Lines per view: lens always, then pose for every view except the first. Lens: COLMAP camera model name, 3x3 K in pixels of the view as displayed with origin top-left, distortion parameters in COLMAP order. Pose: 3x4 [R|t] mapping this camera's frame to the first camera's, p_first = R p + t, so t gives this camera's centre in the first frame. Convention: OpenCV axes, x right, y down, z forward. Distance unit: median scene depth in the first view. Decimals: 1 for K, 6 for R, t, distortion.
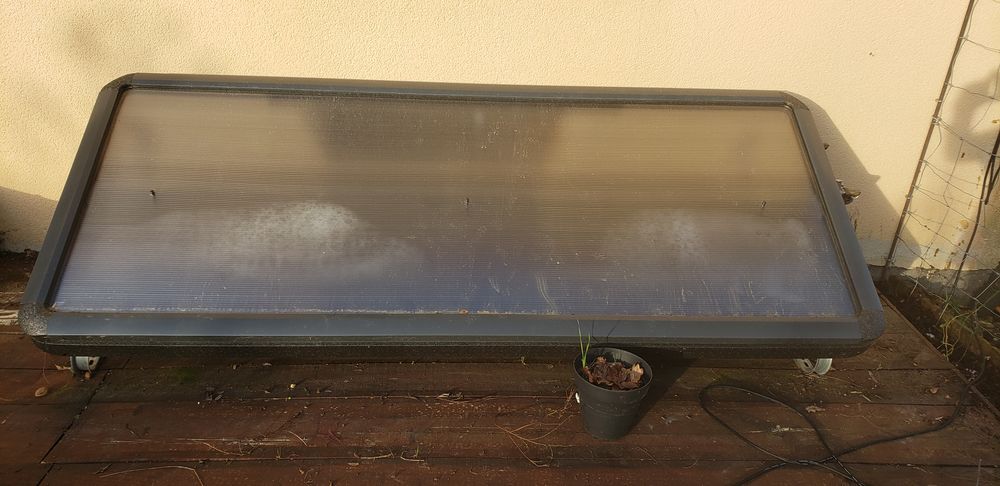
lens RADIAL K [[695.7, 0, 498.8], [0, 695.7, 254.7], [0, 0, 1]] dist [0.007833, 0.000244]
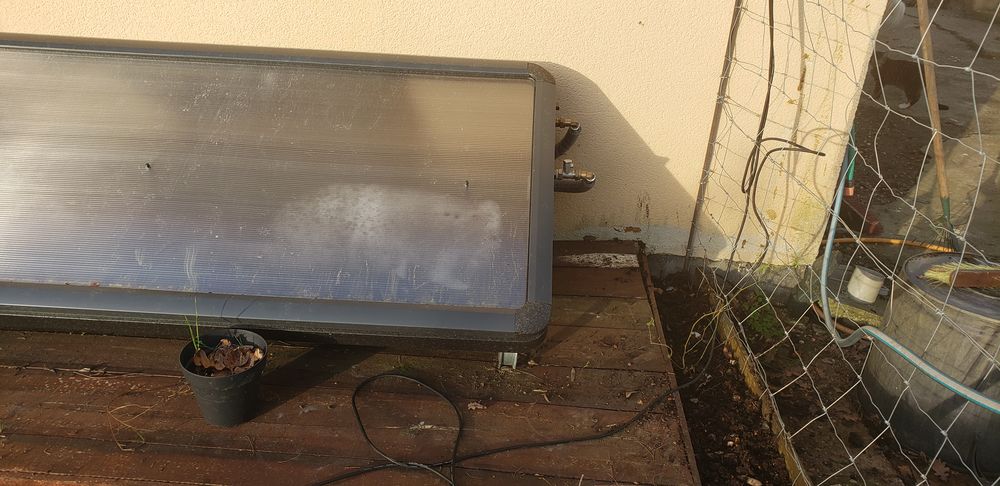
lens RADIAL K [[702.5, 0, 468.1], [0, 702.5, 237.1], [0, 0, 1]] dist [0.115709, -0.254653]
pose [[0.996606, 0.044378, -0.069336, 0.487081], [-0.043263, 0.998910, 0.017499, -0.018674], [0.070037, -0.014440, 0.997440, 0.065539]]
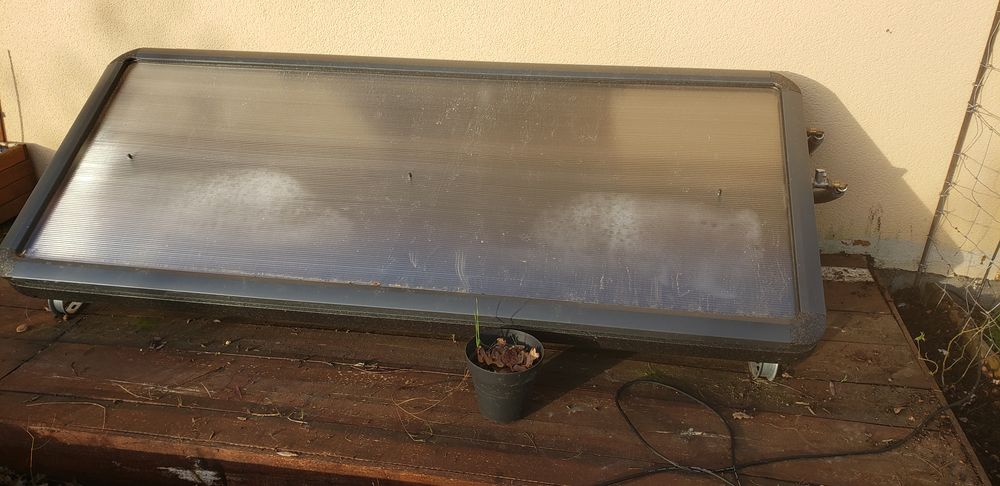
lens RADIAL K [[706.0, 0, 500.0], [0, 706.0, 243.0], [0, 0, 1]] dist [0.005070, -0.001983]
pose [[0.979930, 0.057844, -0.190766, 0.298821], [-0.057209, 0.998323, 0.008840, 0.003862], [0.190957, 0.002250, 0.981596, 0.023048]]
